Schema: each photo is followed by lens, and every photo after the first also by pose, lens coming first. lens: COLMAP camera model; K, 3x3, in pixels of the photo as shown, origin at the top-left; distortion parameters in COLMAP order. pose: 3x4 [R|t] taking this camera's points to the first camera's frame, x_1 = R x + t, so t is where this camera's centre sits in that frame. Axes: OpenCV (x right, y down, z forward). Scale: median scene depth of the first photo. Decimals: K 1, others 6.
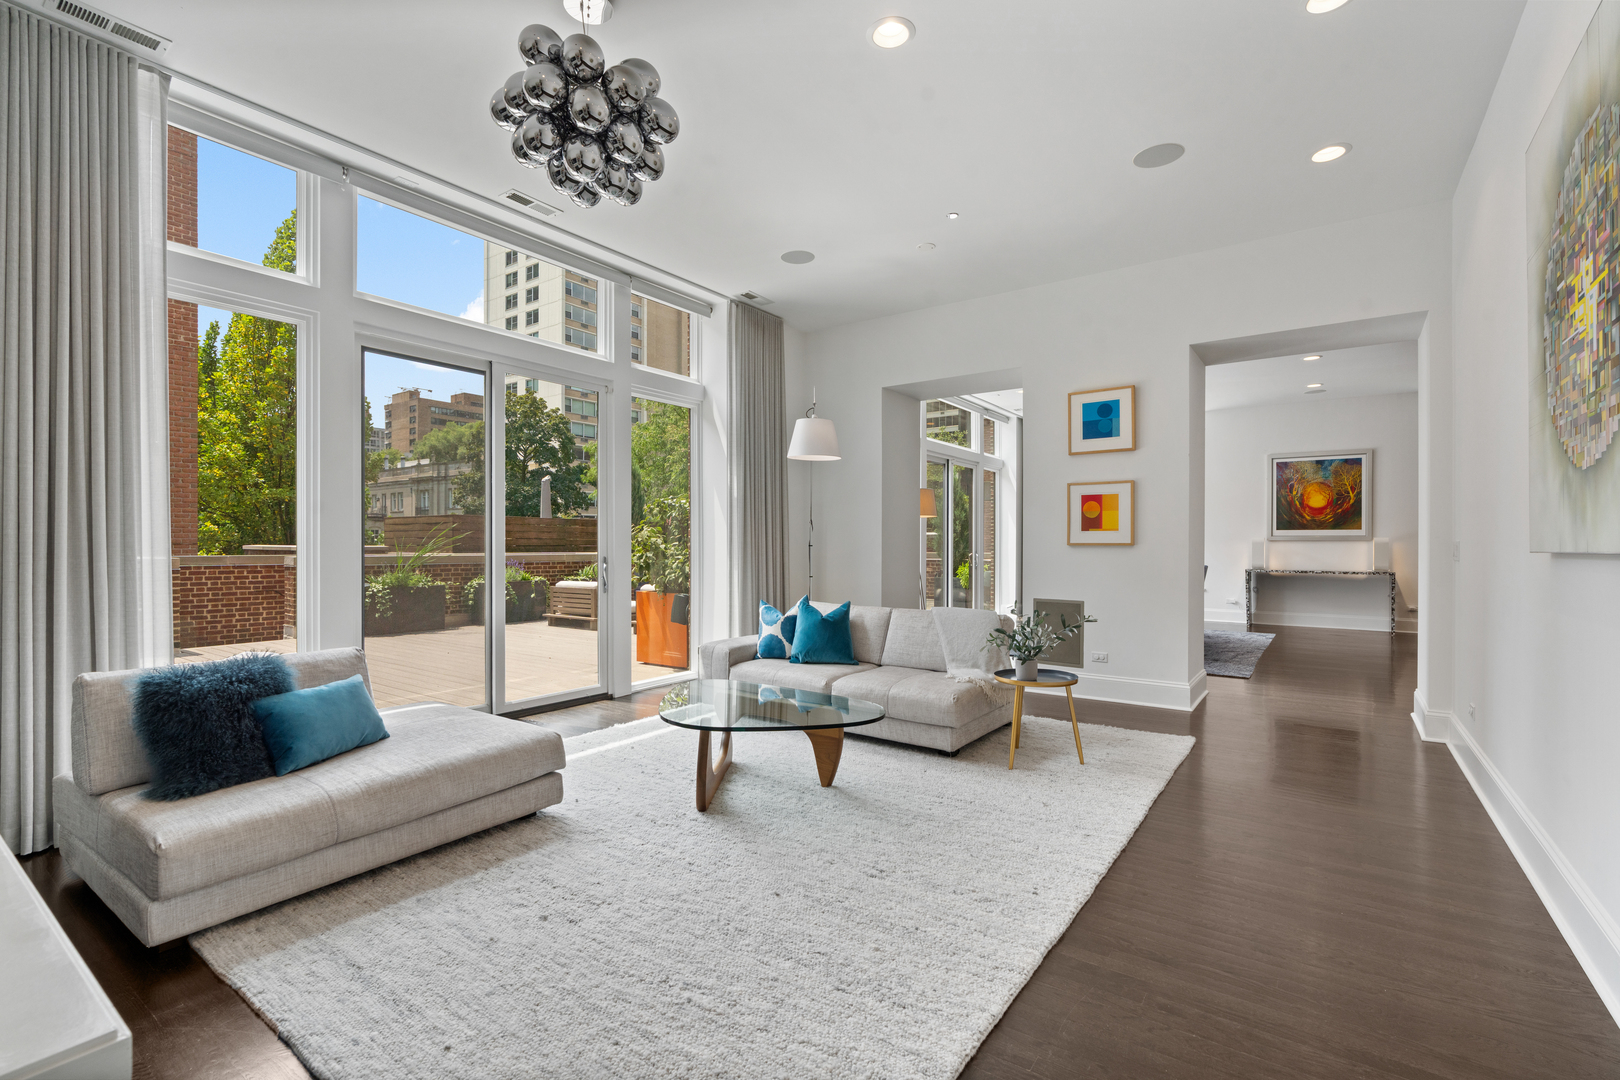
lens RADIAL K [[734.3, 0, 801.6], [0, 734.3, 545.8], [0, 0, 1]] dist [-0.000134, 0.000838]
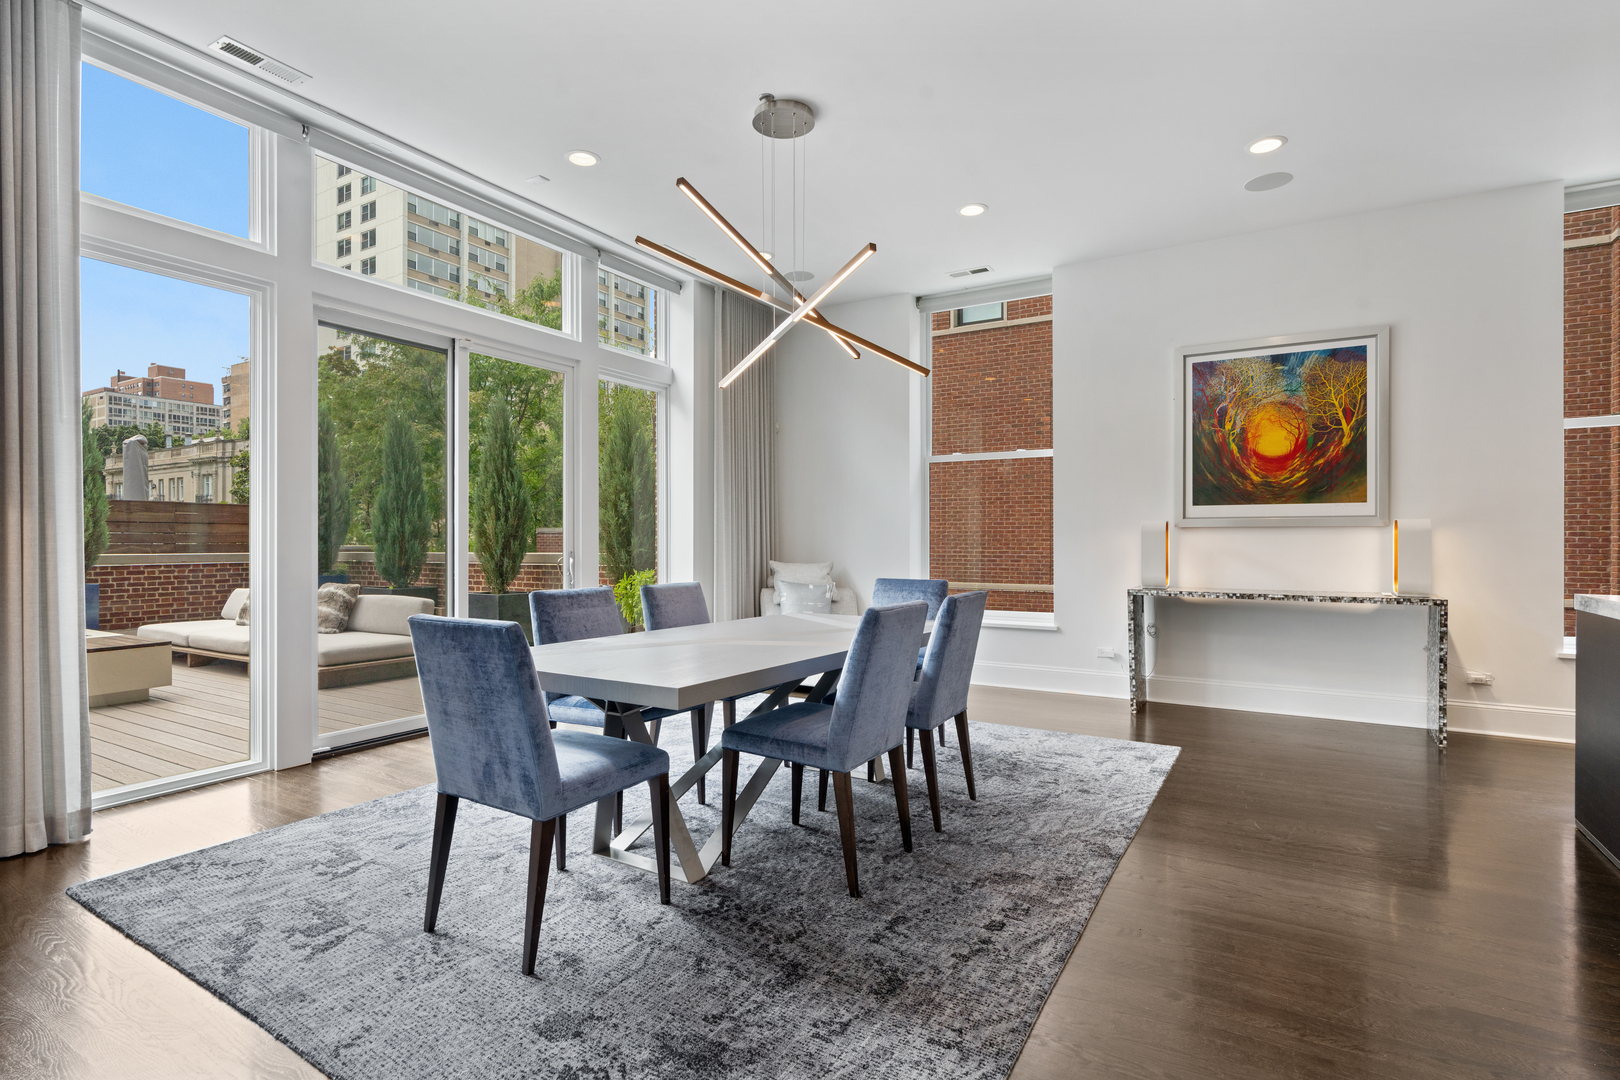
lens RADIAL K [[808.7, 0, 794.8], [0, 808.7, 537.8], [0, 0, 1]] dist [-0.007494, 0.002145]
pose [[0.998133, -0.000375, 0.061077, 0.361342], [0.000907, 0.999962, -0.008682, 0.003401], [-0.061071, 0.008721, 0.998095, 0.500316]]
